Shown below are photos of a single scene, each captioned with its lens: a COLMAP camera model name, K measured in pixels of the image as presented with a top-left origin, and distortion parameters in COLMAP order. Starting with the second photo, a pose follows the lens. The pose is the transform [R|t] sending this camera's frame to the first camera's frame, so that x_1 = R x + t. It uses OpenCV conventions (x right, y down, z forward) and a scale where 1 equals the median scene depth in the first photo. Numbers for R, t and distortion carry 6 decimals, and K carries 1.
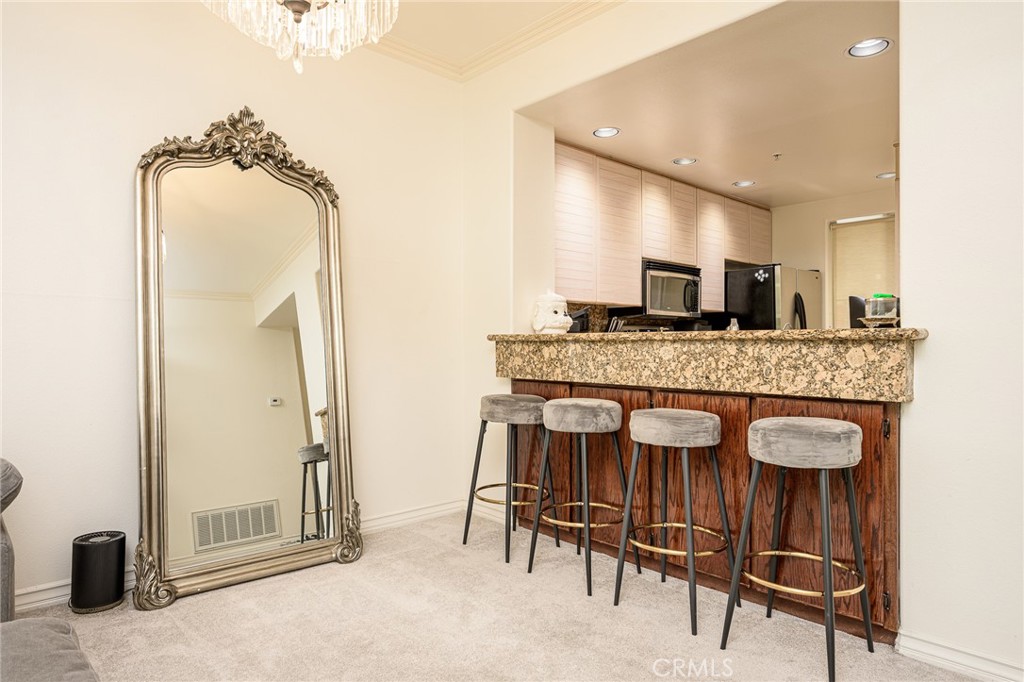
lens RADIAL K [[622.2, 0, 512.0], [0, 622.2, 341.0], [0, 0, 1]] dist [0.008278, 0.000815]
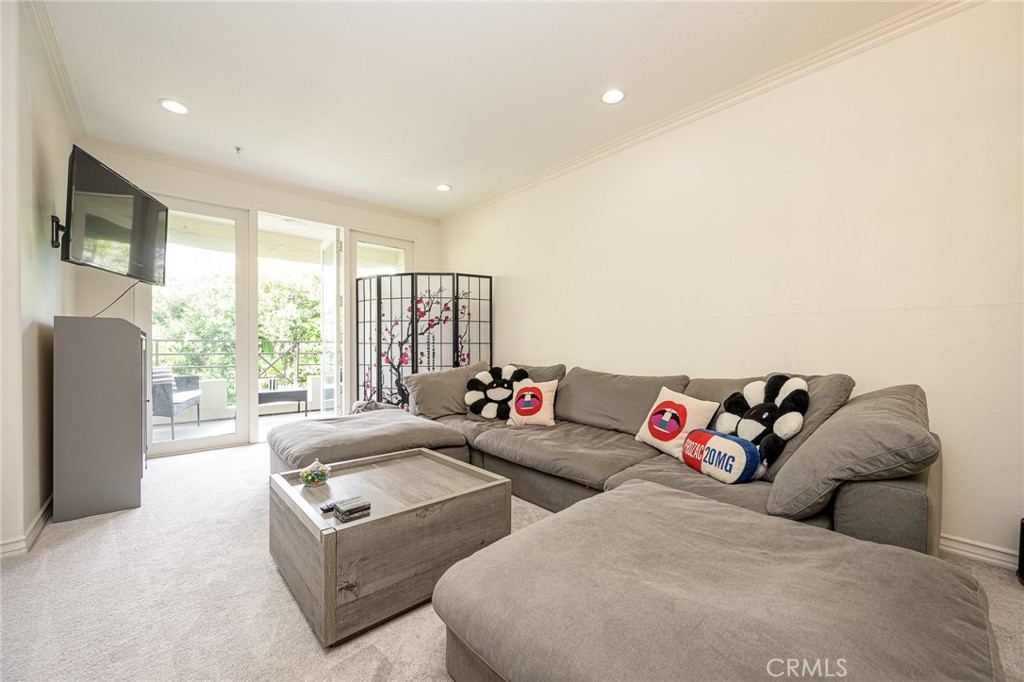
lens RADIAL K [[402.4, 0, 514.0], [0, 402.4, 344.2], [0, 0, 1]] dist [-0.000422, 0.000018]
pose [[-0.021573, 0.000557, -0.999767, 0.029231], [-0.000194, 1.000000, 0.000561, 0.002785], [0.999767, 0.000206, -0.021573, 0.071137]]
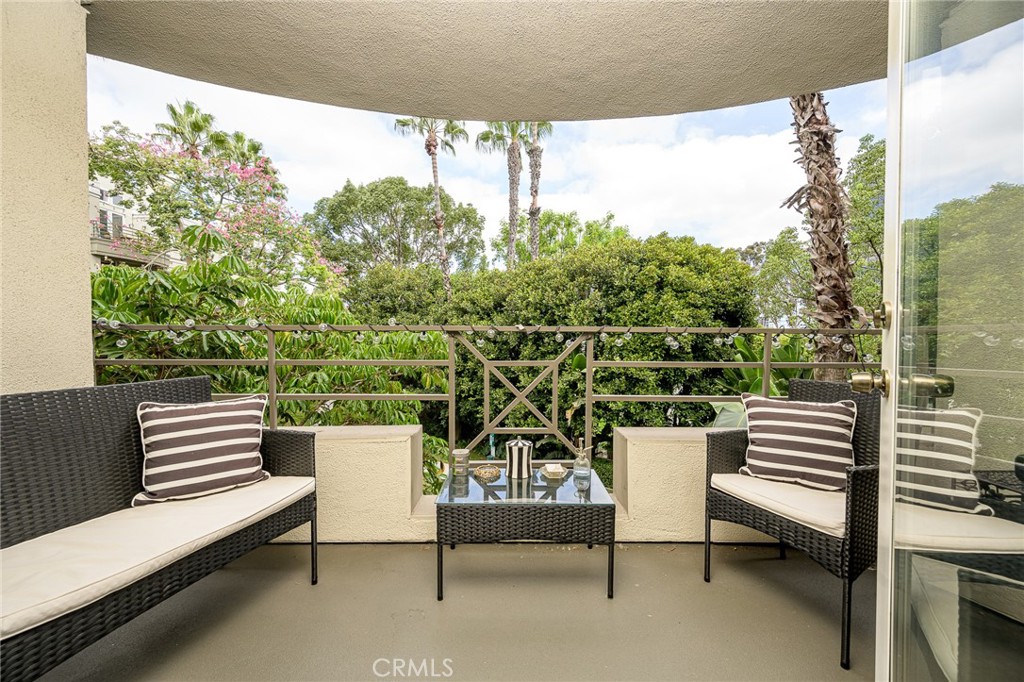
lens RADIAL K [[402.4, 0, 514.0], [0, 402.4, 344.2], [0, 0, 1]] dist [-0.000422, 0.000018]
pose [[-0.672333, 0.021787, -0.739928, -1.240447], [0.005461, 0.999686, 0.024473, -0.040599], [0.740228, 0.012413, -0.672241, -0.610716]]
